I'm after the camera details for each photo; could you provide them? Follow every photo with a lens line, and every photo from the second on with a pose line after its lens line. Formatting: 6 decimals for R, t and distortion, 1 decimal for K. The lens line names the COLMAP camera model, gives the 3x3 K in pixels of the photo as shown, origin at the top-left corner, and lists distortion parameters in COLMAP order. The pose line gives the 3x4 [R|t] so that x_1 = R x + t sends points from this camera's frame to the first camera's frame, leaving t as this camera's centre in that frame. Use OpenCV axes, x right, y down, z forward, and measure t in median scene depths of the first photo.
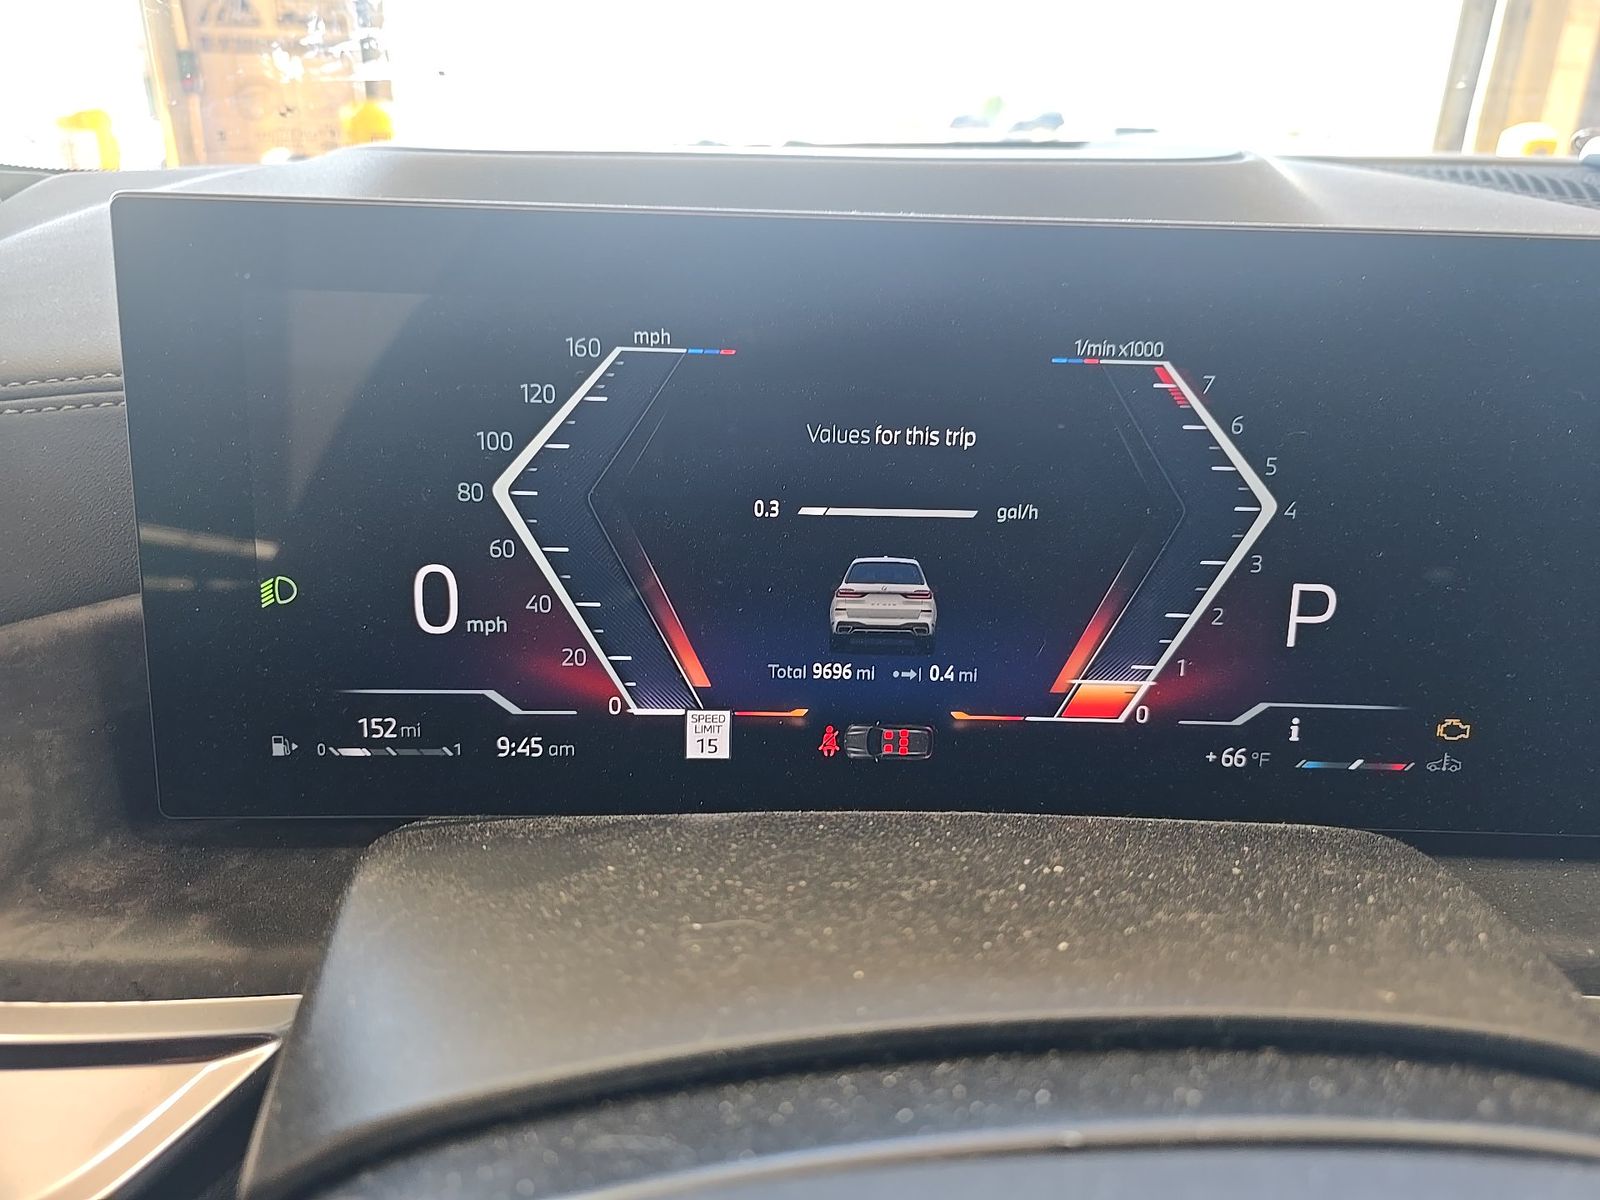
lens RADIAL K [[1083.0, 0, 786.6], [0, 1083.0, 594.3], [0, 0, 1]] dist [0.028141, -0.037474]
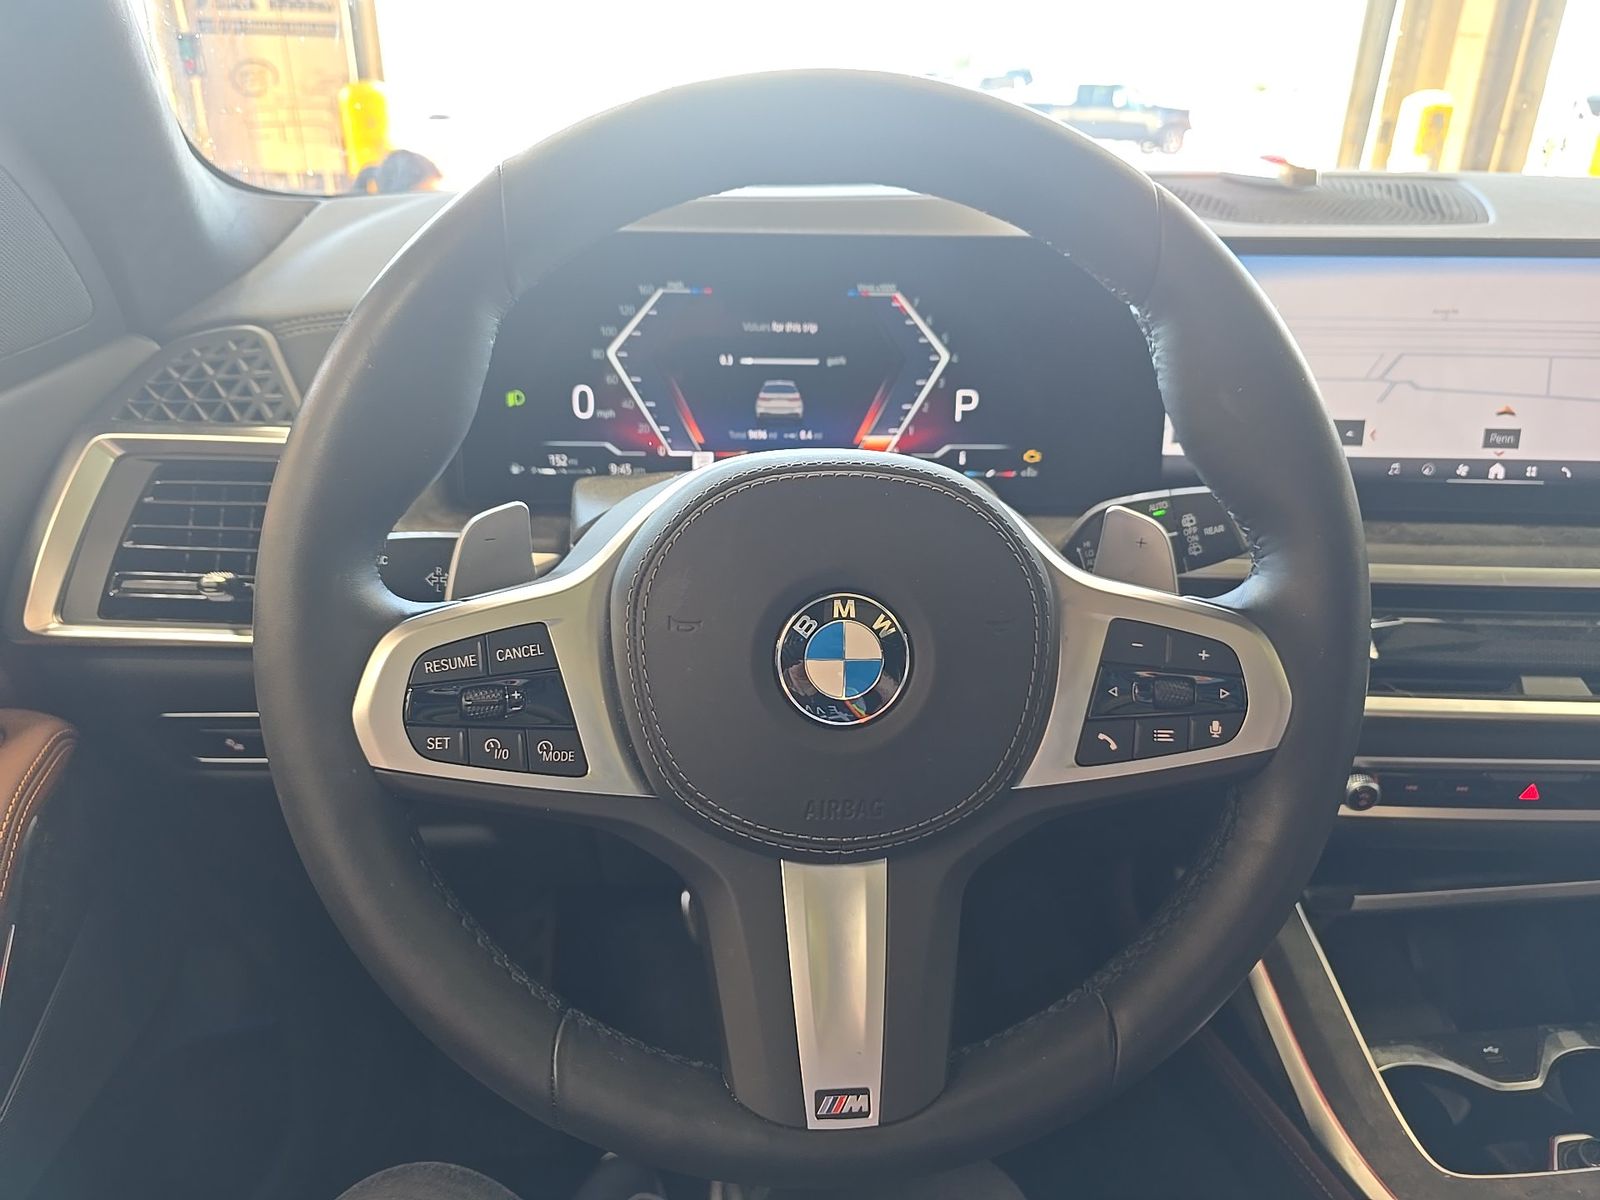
lens RADIAL K [[1083.0, 0, 804.5], [0, 1083.0, 607.2], [0, 0, 1]] dist [0.028141, -0.037474]
pose [[0.999452, -0.020647, 0.025888, 0.074393], [0.019607, 0.999015, 0.039802, 0.346603], [-0.026684, -0.039272, 0.998872, -1.288816]]
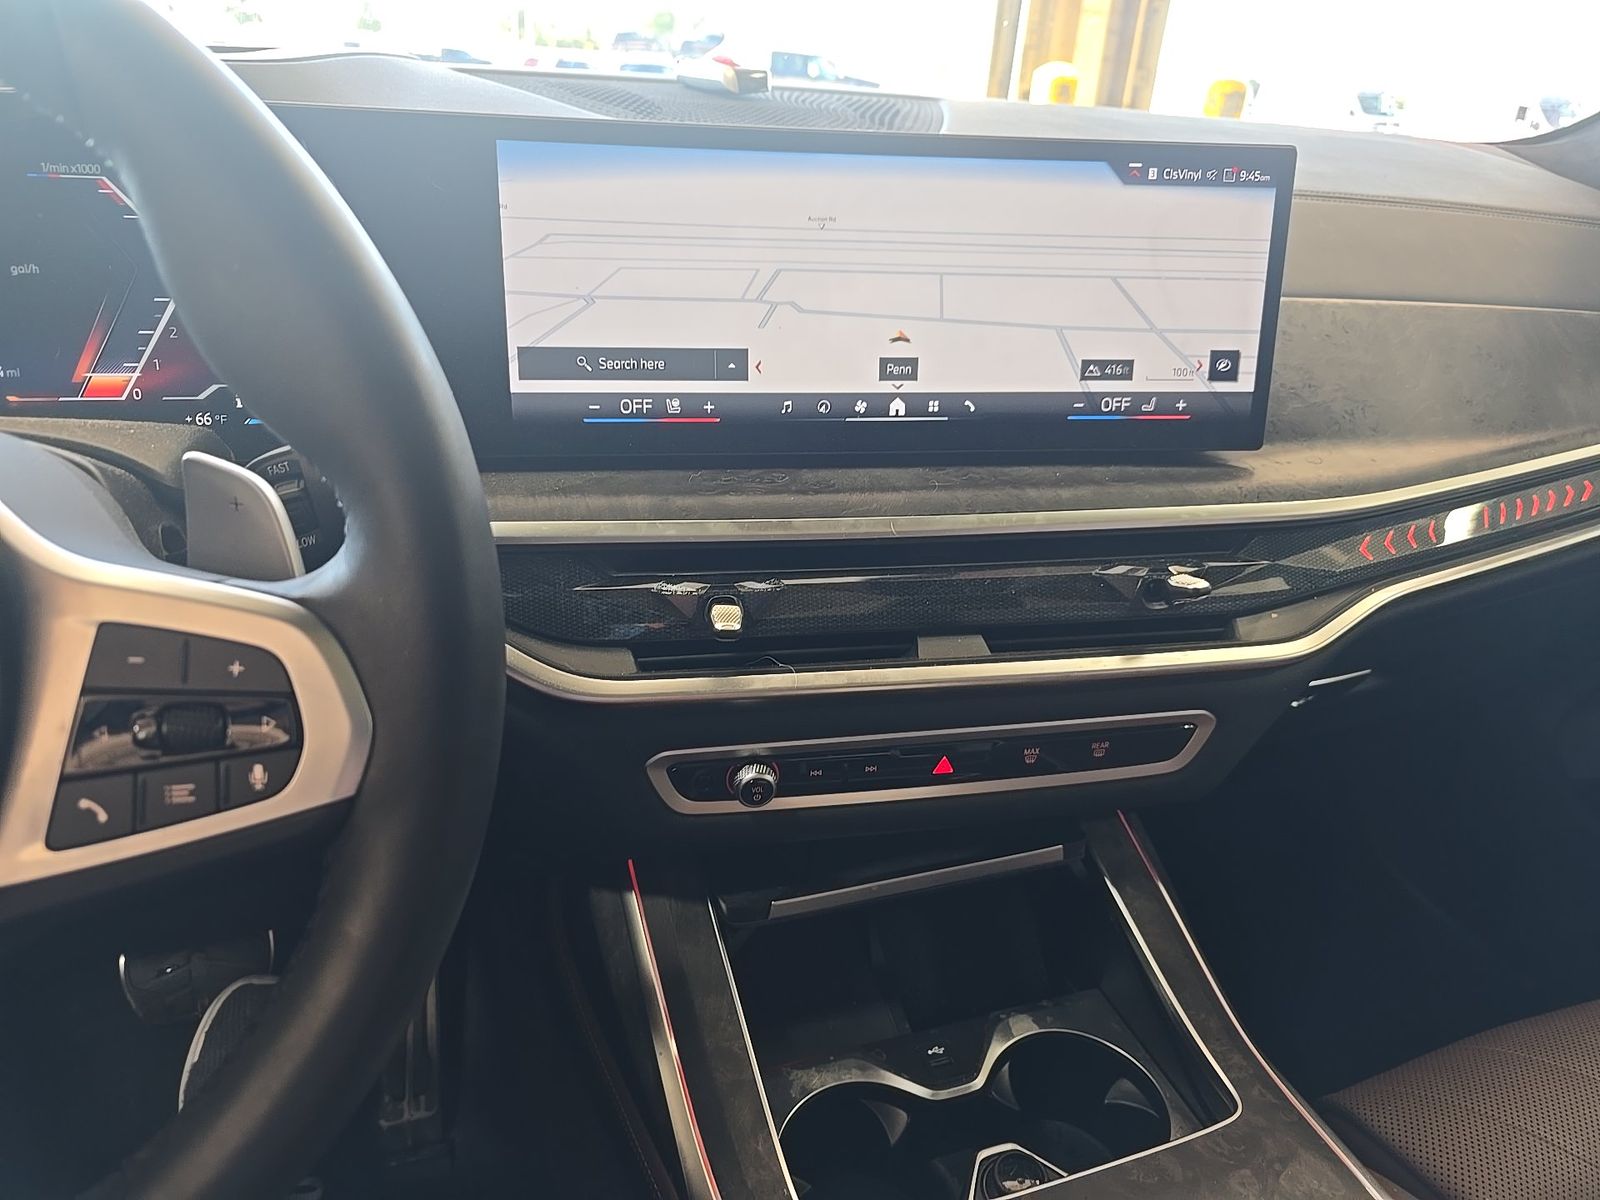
lens RADIAL K [[1083.0, 0, 794.7], [0, 1083.0, 603.3], [0, 0, 1]] dist [0.028141, -0.037474]
pose [[0.962062, -0.082124, 0.260176, 0.859847], [0.064186, 0.994984, 0.076722, 0.376982], [-0.265172, -0.057111, 0.962508, -0.934836]]
